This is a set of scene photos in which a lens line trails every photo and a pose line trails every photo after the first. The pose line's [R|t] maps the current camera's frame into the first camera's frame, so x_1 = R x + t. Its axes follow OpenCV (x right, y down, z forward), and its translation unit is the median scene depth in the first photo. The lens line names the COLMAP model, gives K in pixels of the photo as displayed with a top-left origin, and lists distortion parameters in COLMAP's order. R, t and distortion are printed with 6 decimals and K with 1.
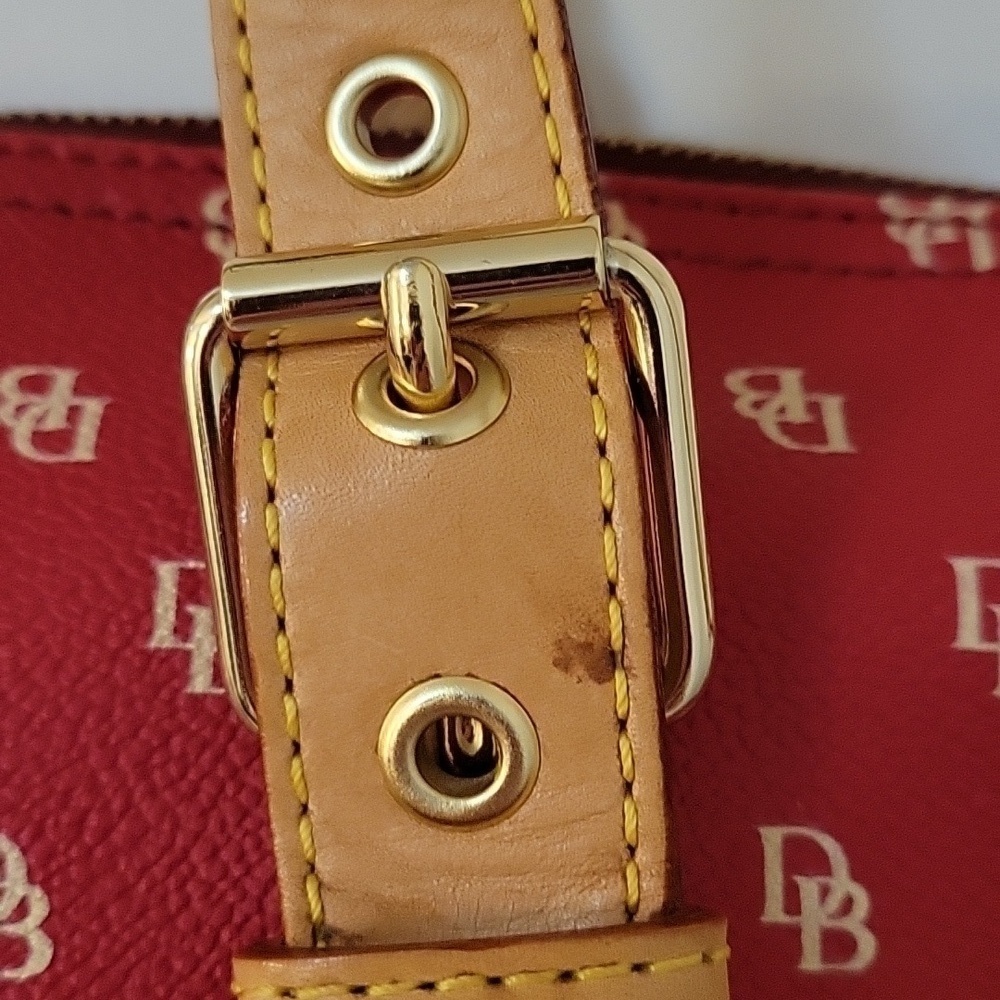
lens RADIAL K [[1808.6, 0, 499.4], [0, 1808.6, 498.9], [0, 0, 1]] dist [0.010231, 0.000000]
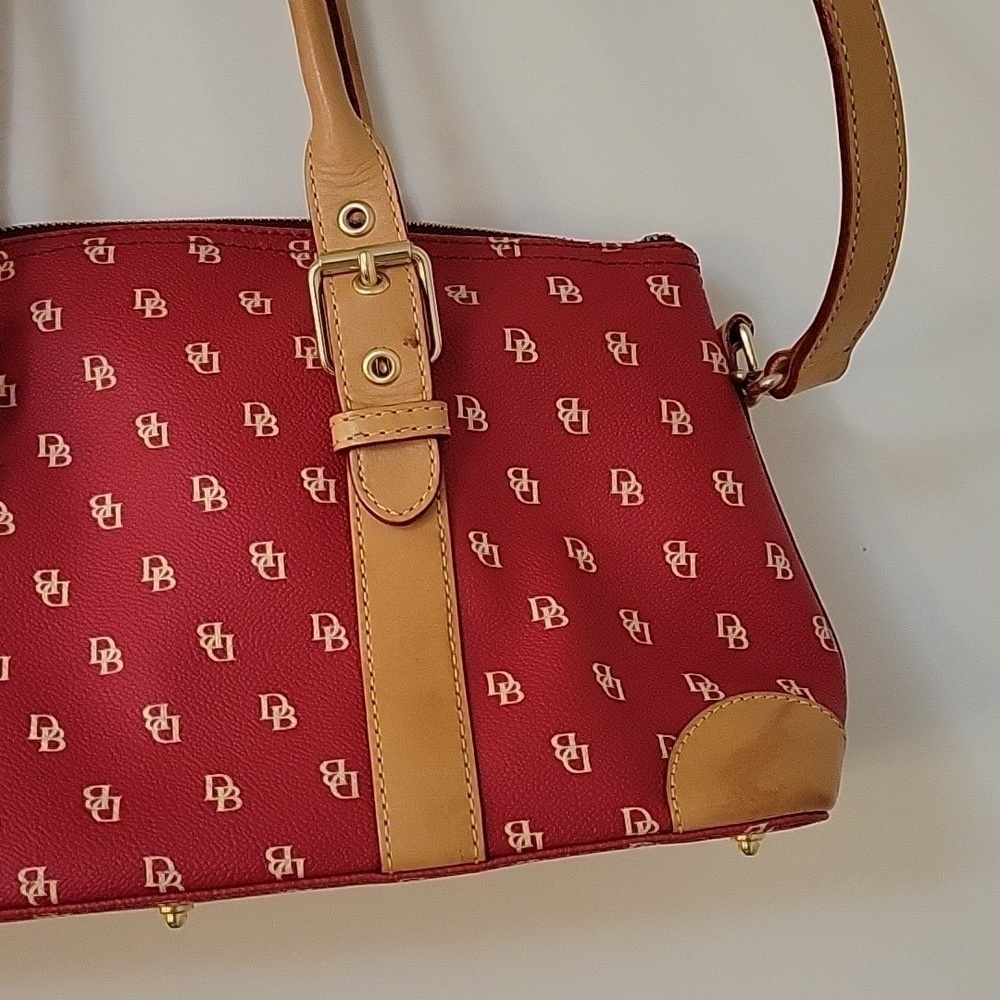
lens RADIAL K [[1808.6, 0, 506.8], [0, 1808.6, 475.0], [0, 0, 1]] dist [0.010231, 0.000000]
pose [[0.991183, -0.042638, 0.125450, -0.256561], [0.049475, 0.997426, -0.051898, 0.584280], [-0.122914, 0.057647, 0.990742, -2.997904]]
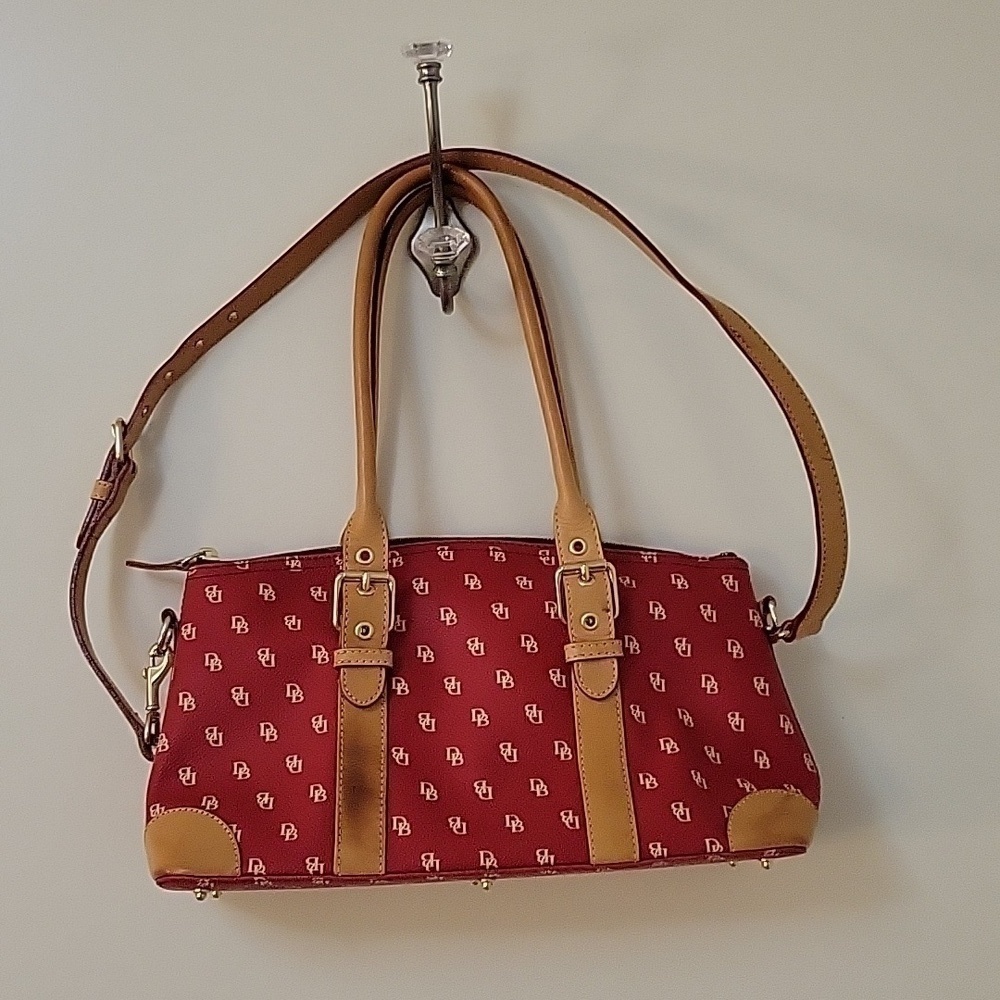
lens RADIAL K [[1808.6, 0, 450.7], [0, 1808.6, 462.3], [0, 0, 1]] dist [0.010231, 0.000000]
pose [[0.997702, 0.001933, 0.067725, -1.194305], [0.008426, 0.988291, -0.152347, 0.659089], [-0.067226, 0.152568, 0.986004, -7.091831]]
